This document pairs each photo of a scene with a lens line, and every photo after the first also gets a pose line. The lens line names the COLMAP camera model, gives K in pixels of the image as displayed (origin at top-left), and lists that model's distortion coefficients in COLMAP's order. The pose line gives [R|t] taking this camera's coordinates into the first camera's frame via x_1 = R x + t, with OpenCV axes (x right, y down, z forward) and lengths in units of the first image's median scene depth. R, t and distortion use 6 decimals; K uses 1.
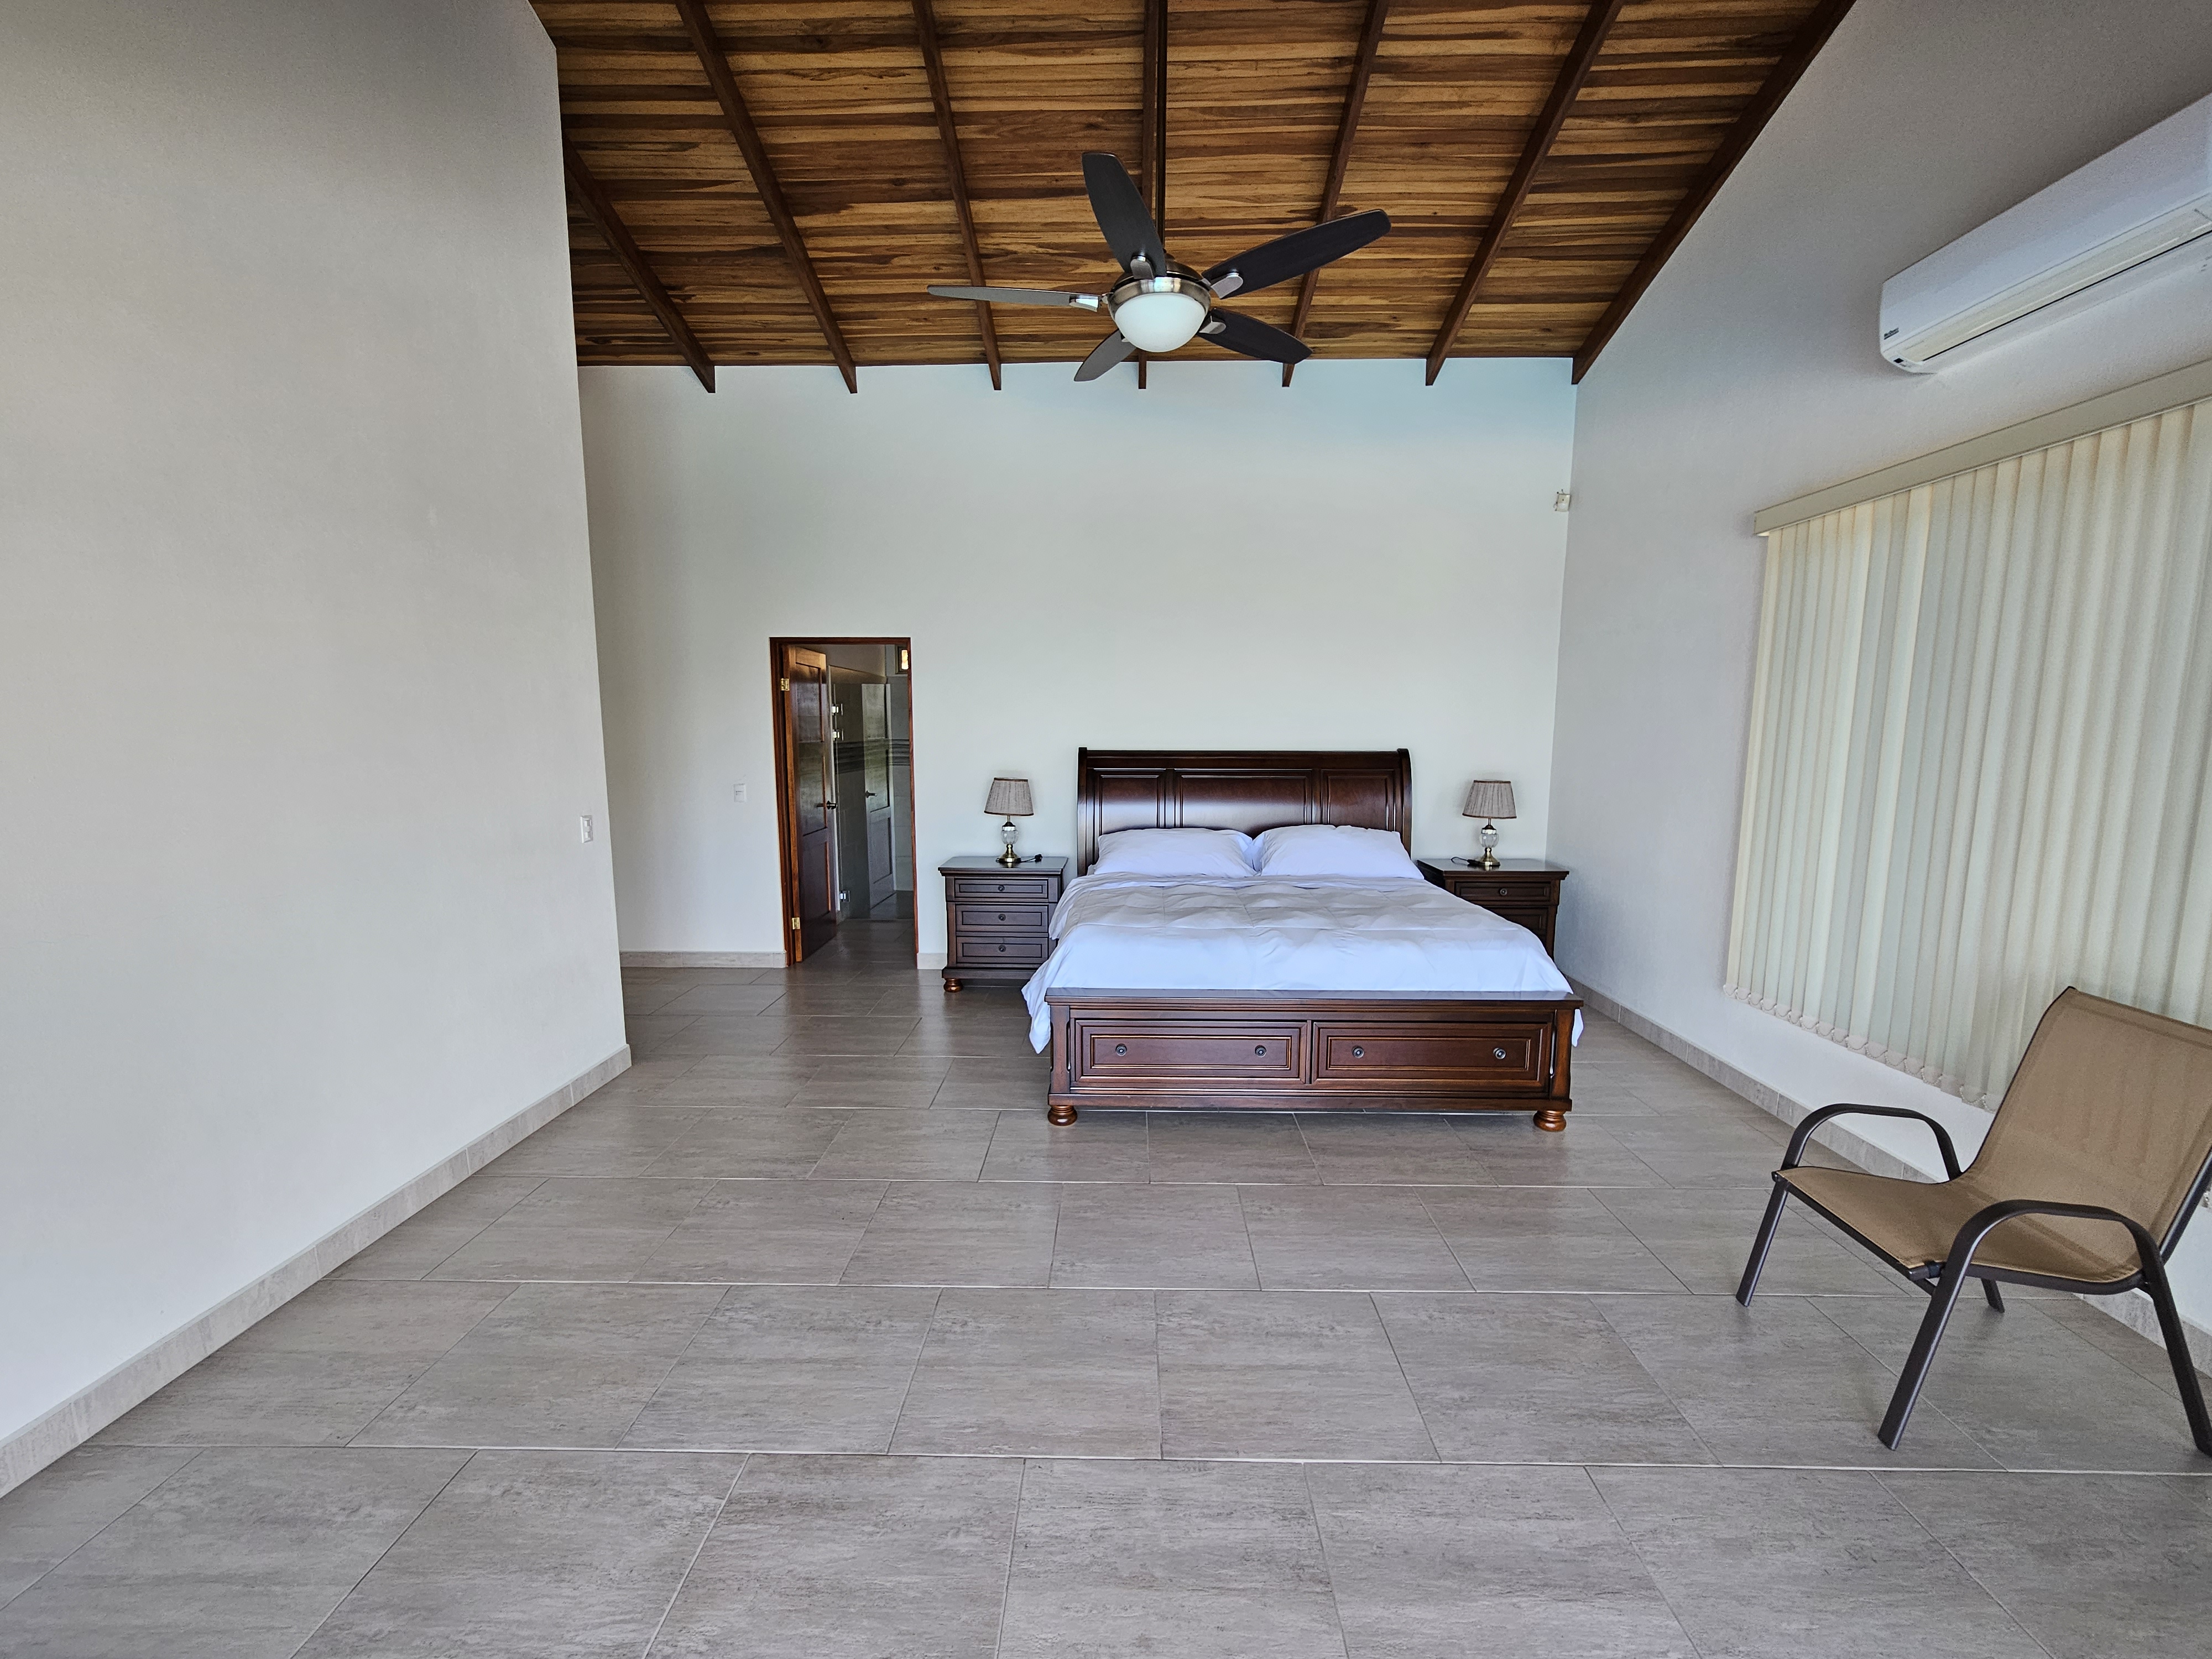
lens RADIAL K [[912.6, 0, 1109.8], [0, 912.6, 851.5], [0, 0, 1]] dist [-0.000953, -0.000052]
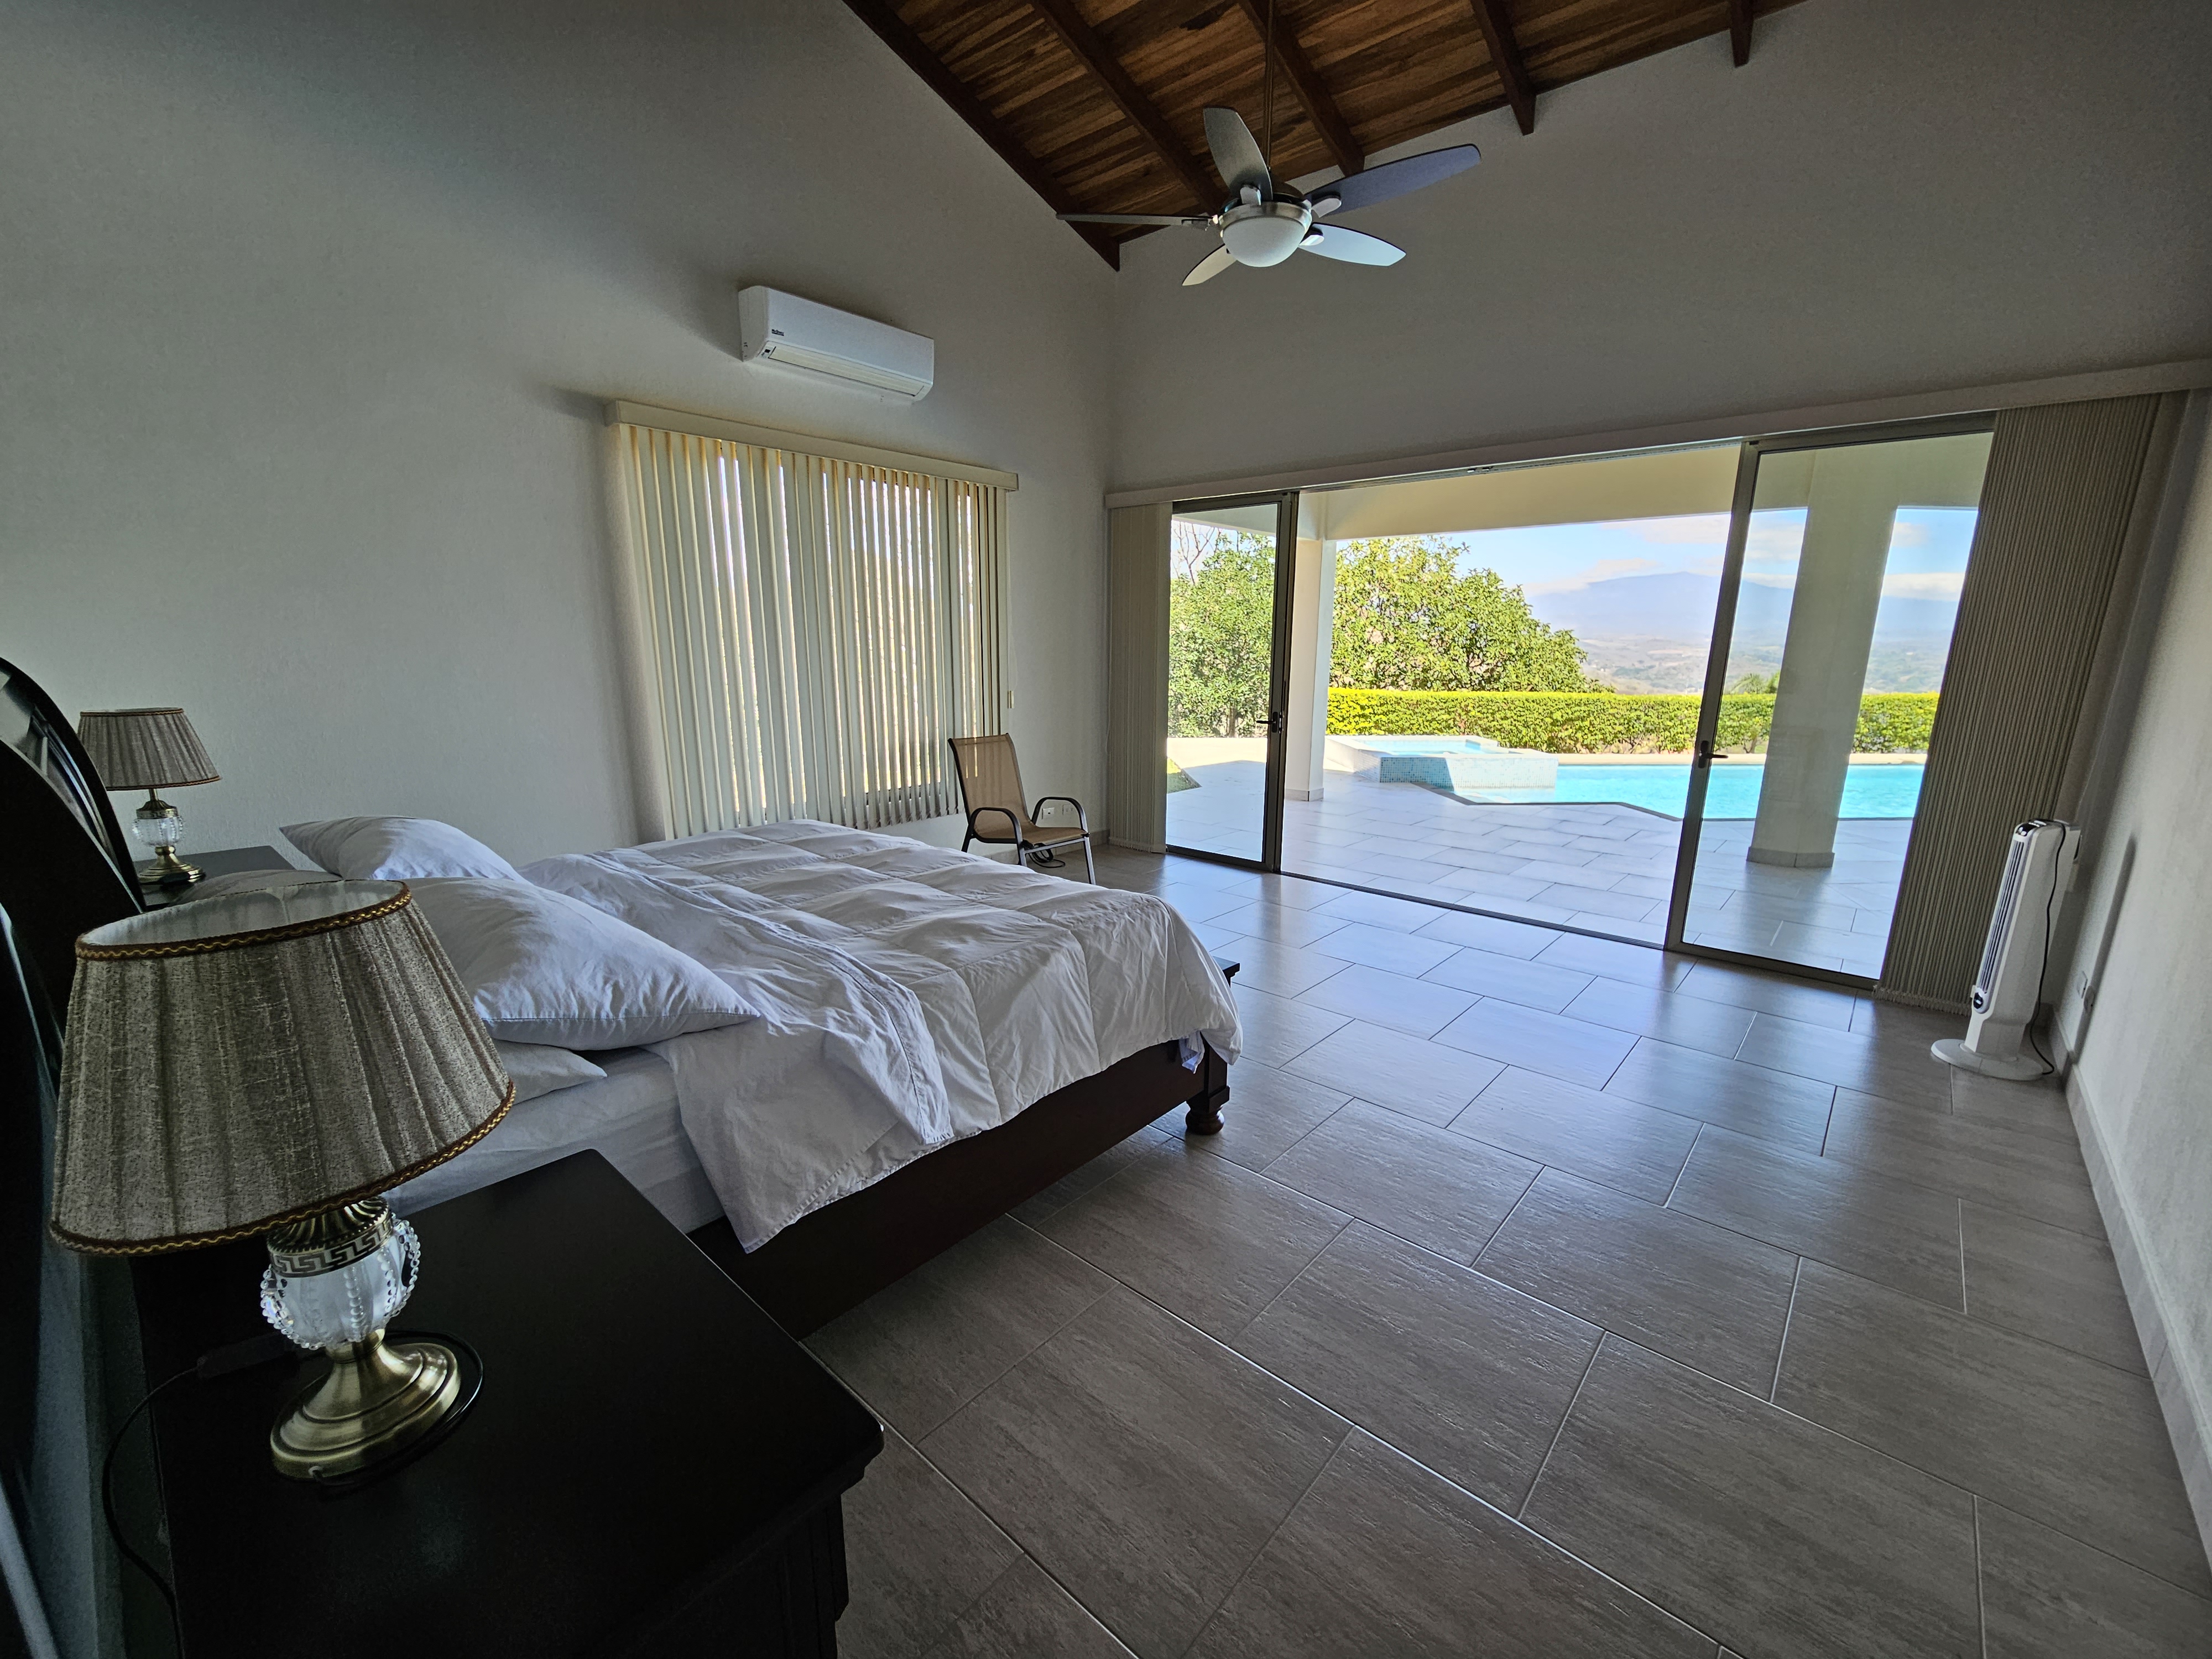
lens RADIAL K [[912.6, 0, 1109.8], [0, 912.6, 851.5], [0, 0, 1]] dist [-0.000953, -0.000052]
pose [[-0.769091, -0.151776, 0.620857, -0.377831], [0.078978, 0.941382, 0.327966, -0.161012], [-0.634241, 0.301269, -0.712022, 1.330684]]
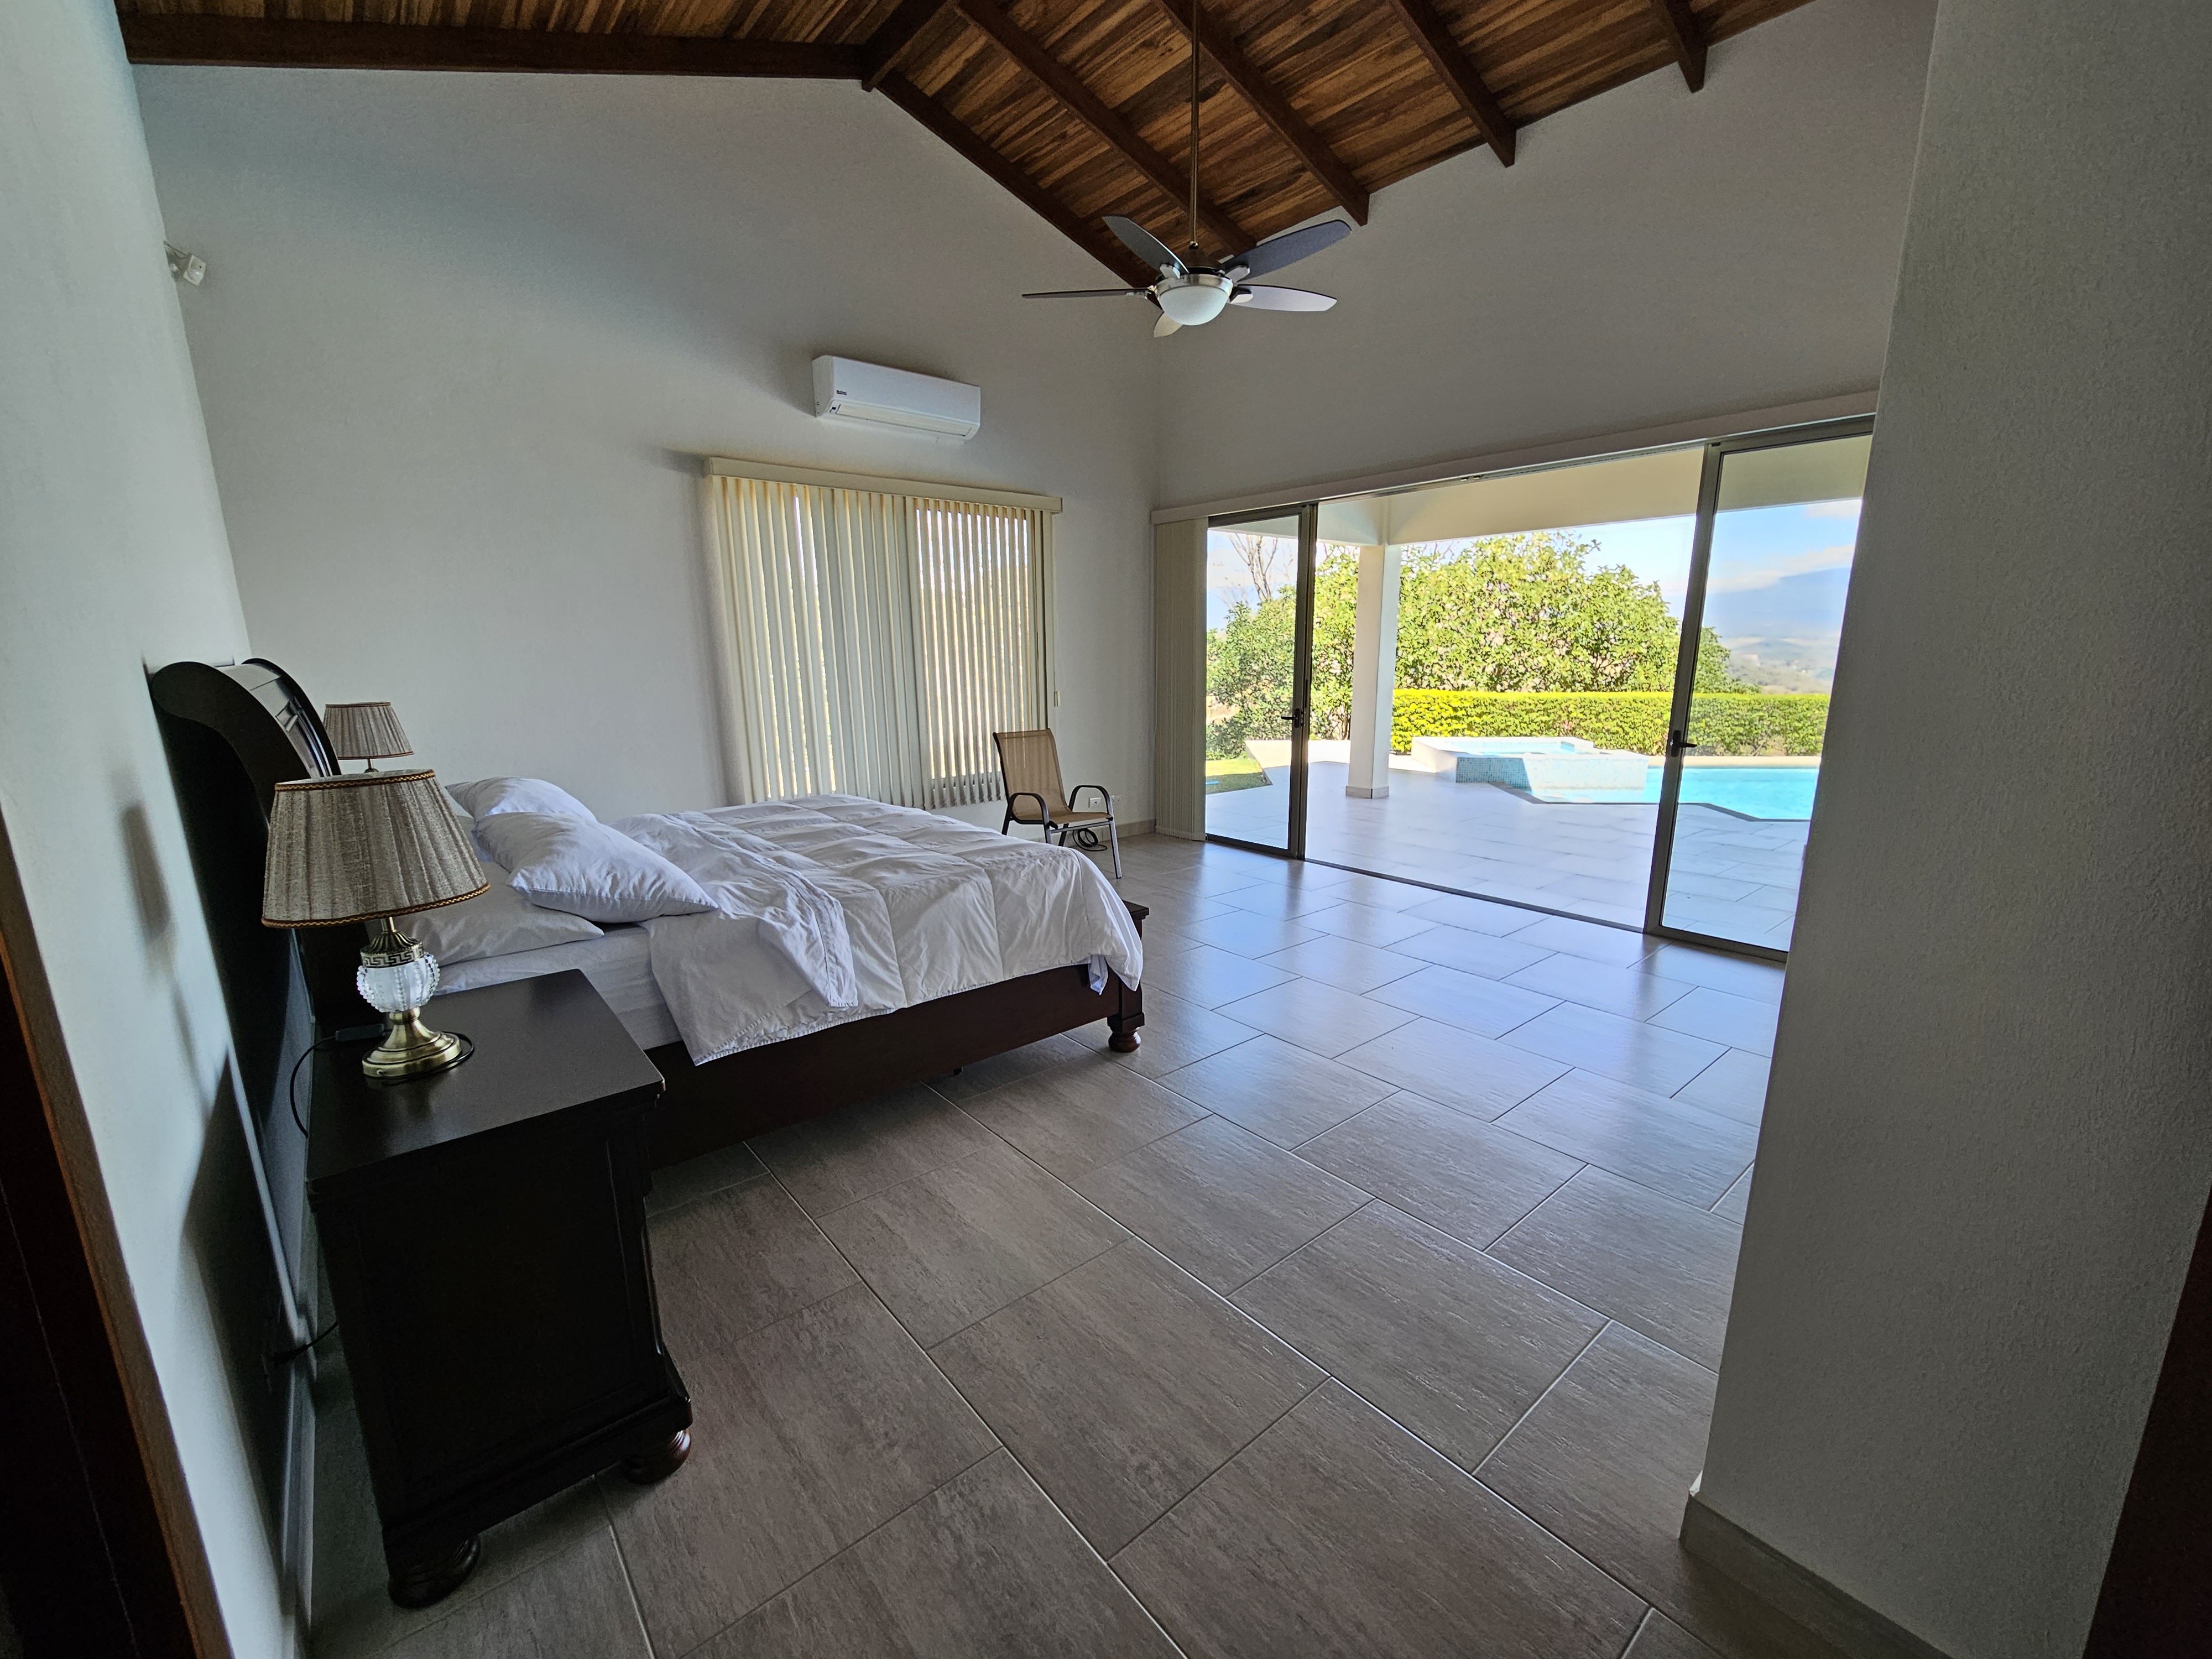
lens RADIAL K [[917.0, 0, 1111.8], [0, 917.0, 851.2], [0, 0, 1]] dist [-0.001291, -0.000106]
pose [[-0.661632, -0.158359, 0.732916, -0.600418], [0.109960, 0.946386, 0.303748, -0.153503], [-0.741722, 0.281561, -0.608746, 1.320297]]
